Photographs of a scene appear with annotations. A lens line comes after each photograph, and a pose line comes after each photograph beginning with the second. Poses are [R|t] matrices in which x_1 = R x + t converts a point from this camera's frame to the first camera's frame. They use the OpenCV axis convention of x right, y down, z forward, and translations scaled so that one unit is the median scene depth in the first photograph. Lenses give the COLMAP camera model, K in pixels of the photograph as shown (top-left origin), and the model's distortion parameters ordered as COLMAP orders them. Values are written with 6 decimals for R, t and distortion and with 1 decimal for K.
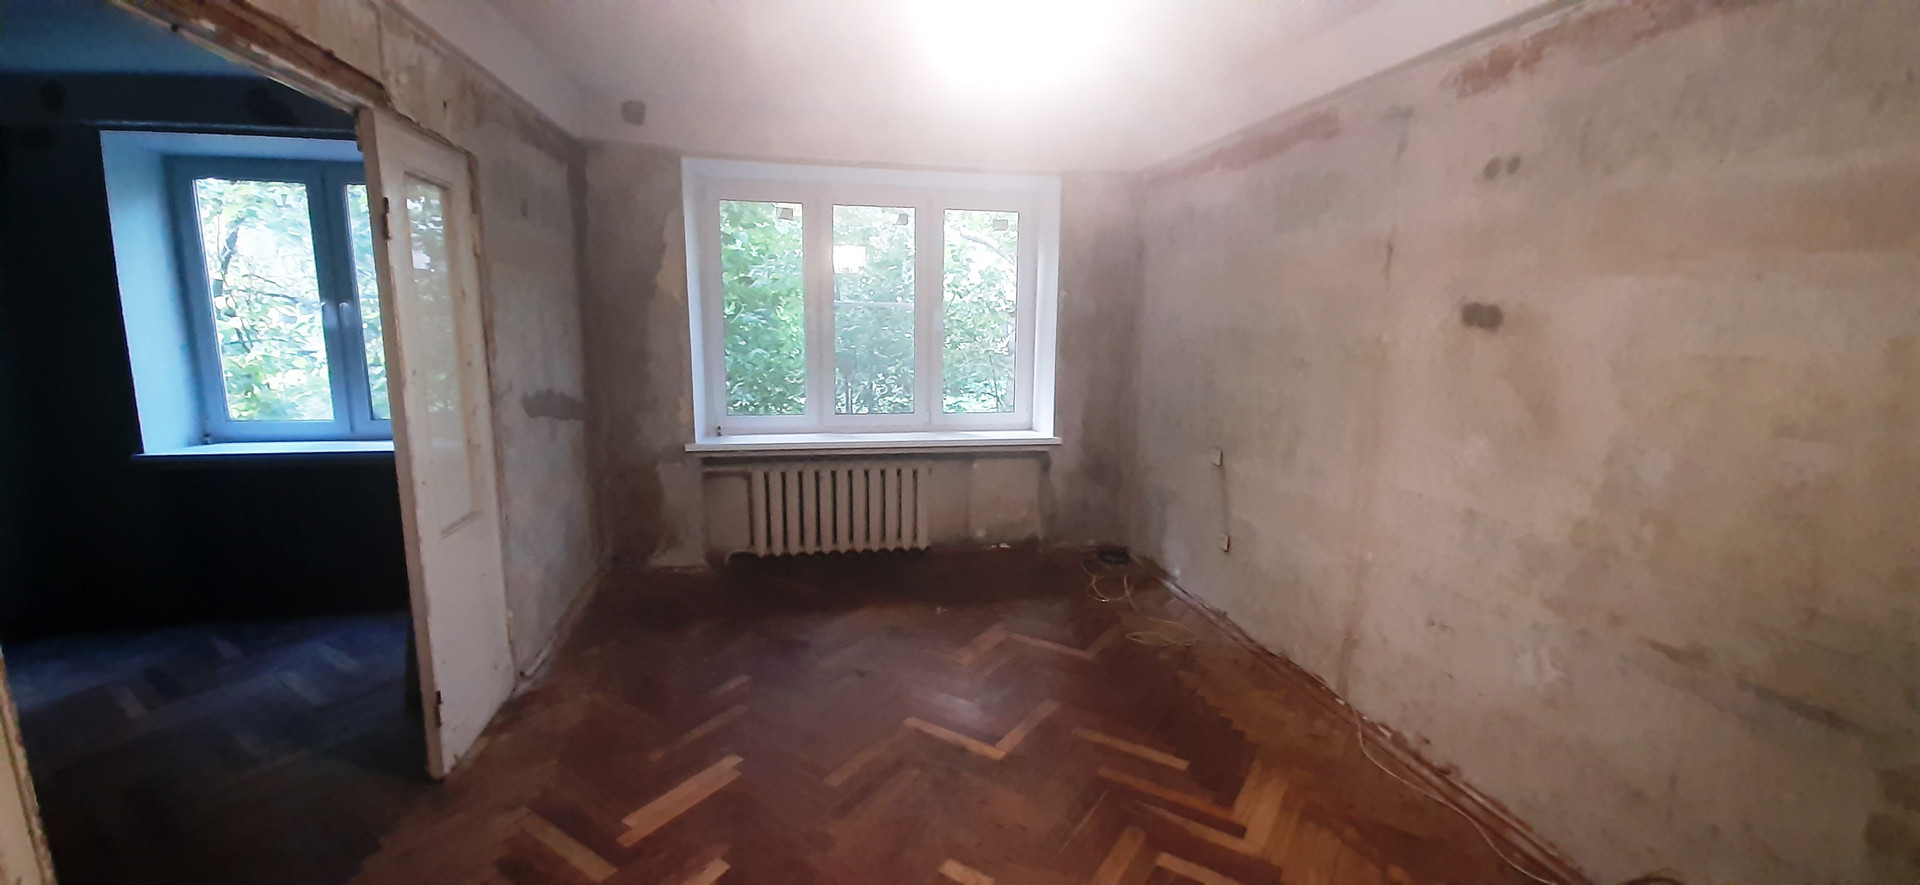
lens RADIAL K [[739.8, 0, 958.5], [0, 739.8, 446.5], [0, 0, 1]] dist [0.011644, -0.013914]
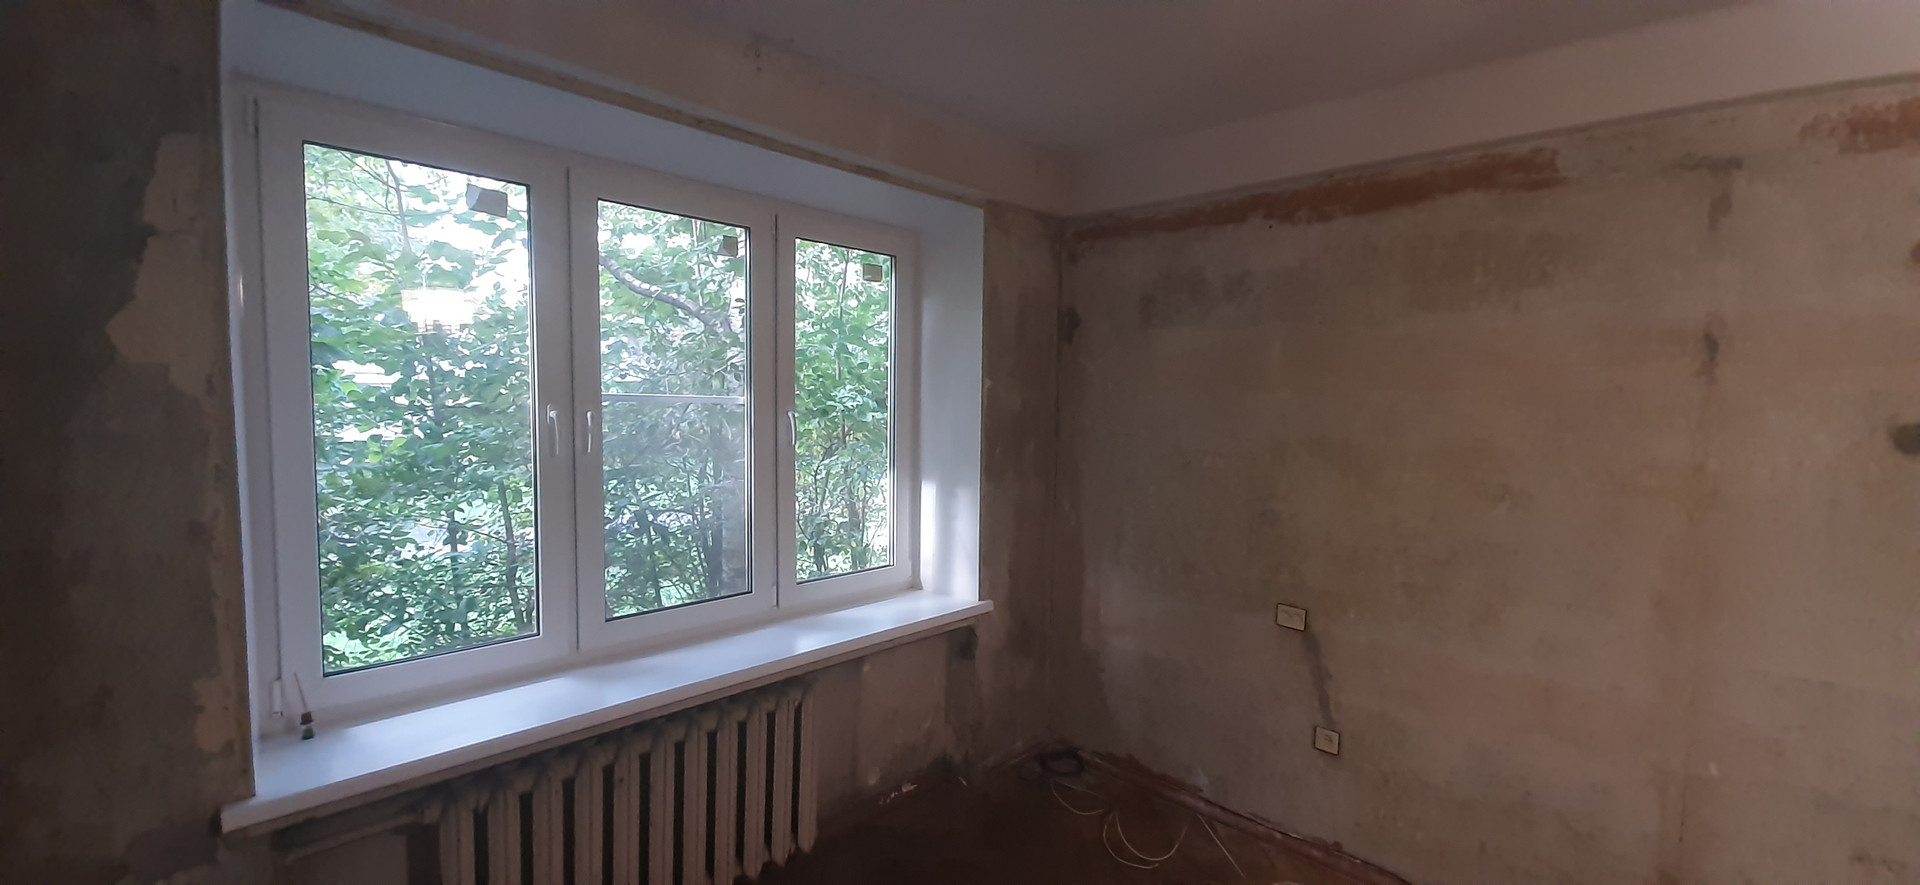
lens RADIAL K [[739.8, 0, 958.5], [0, 739.8, 446.5], [0, 0, 1]] dist [0.011644, -0.013914]
pose [[0.825908, -0.038732, 0.562473, -0.355657], [0.093127, 0.993306, -0.068344, -0.150449], [-0.556061, 0.108827, 0.823986, 0.669484]]
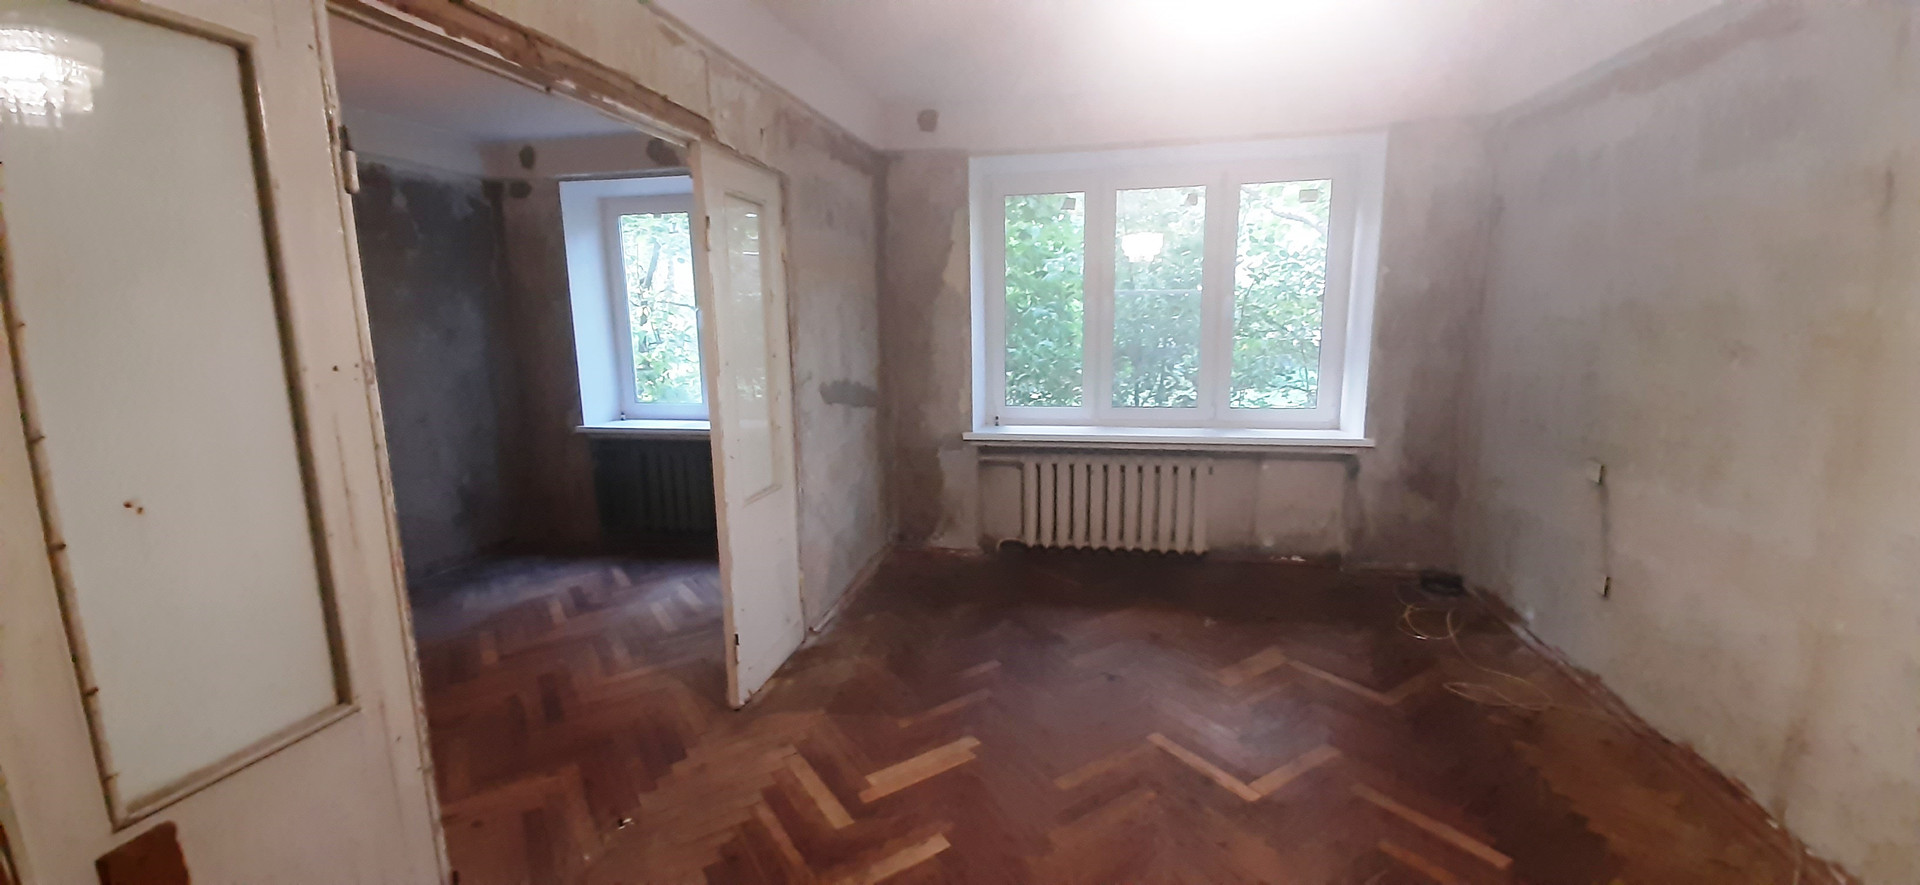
lens RADIAL K [[739.8, 0, 958.5], [0, 739.8, 446.5], [0, 0, 1]] dist [0.011644, -0.013914]
pose [[0.917645, 0.041125, -0.395267, 0.052403], [-0.037642, 0.999154, 0.016565, -0.000363], [0.395614, -0.000322, 0.918417, 0.042119]]
